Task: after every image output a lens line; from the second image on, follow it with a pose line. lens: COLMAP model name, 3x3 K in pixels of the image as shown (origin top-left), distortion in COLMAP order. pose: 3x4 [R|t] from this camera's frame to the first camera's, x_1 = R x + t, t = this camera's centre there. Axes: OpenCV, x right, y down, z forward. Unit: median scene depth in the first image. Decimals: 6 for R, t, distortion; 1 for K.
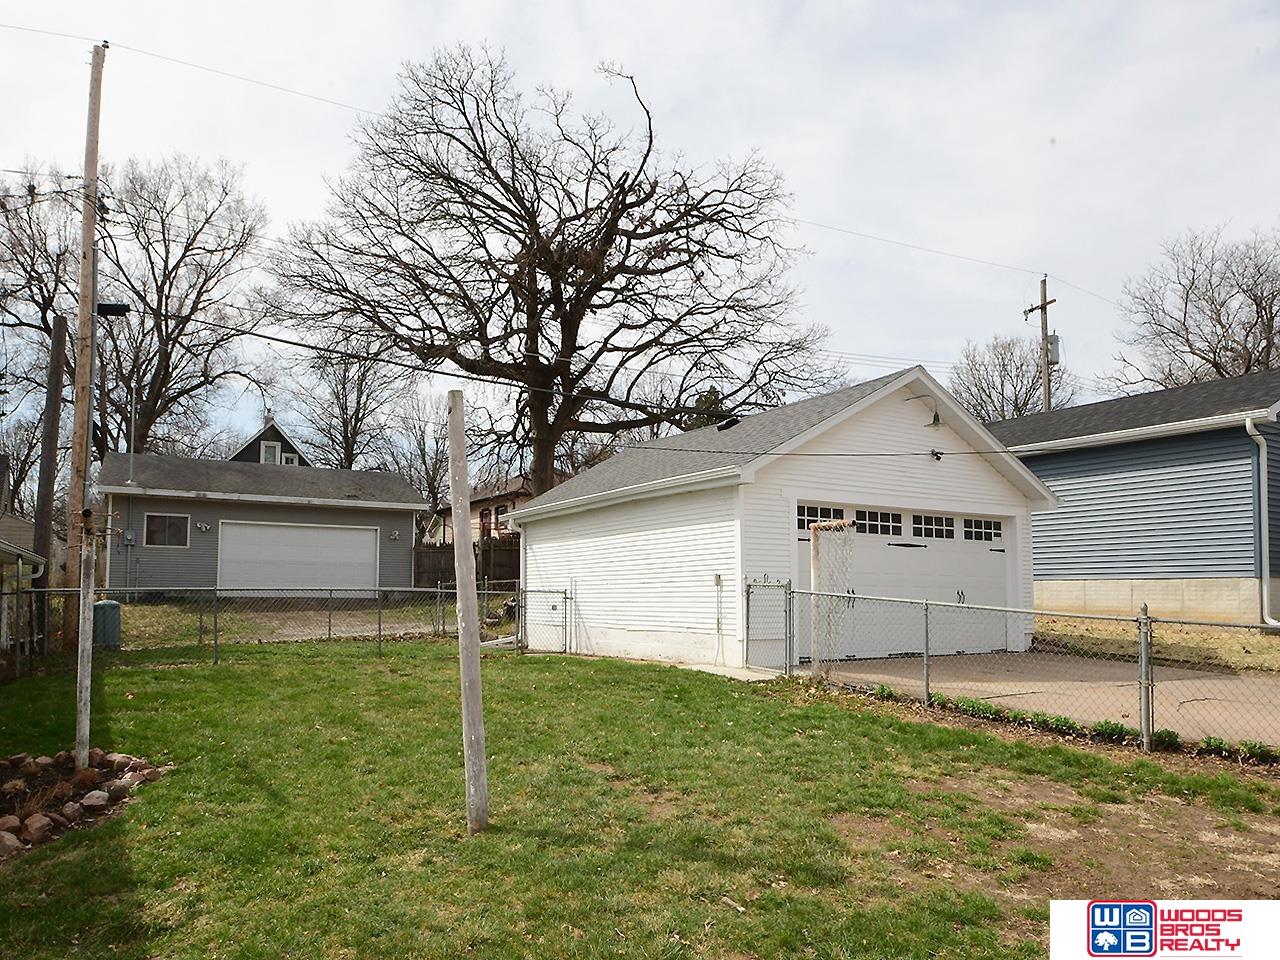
lens RADIAL K [[898.6, 0, 641.3], [0, 898.6, 482.7], [0, 0, 1]] dist [-0.010282, -0.001770]
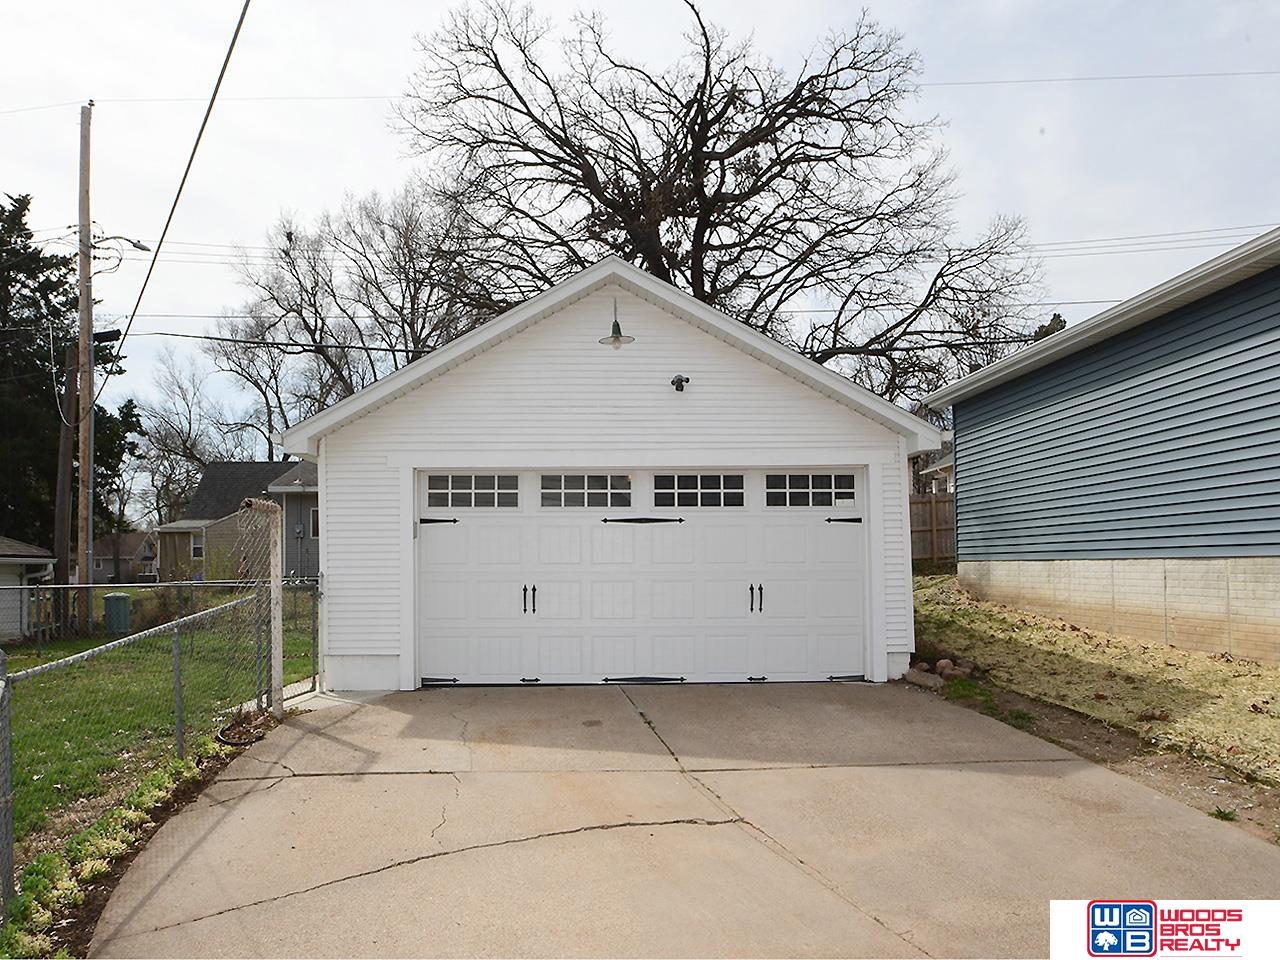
lens RADIAL K [[898.6, 0, 637.5], [0, 898.6, 479.7], [0, 0, 1]] dist [-0.010282, -0.001770]
pose [[0.864187, -0.061117, -0.499446, 0.597601], [0.076315, 0.997033, 0.010040, 0.029686], [0.497350, -0.046791, 0.866287, 0.381303]]
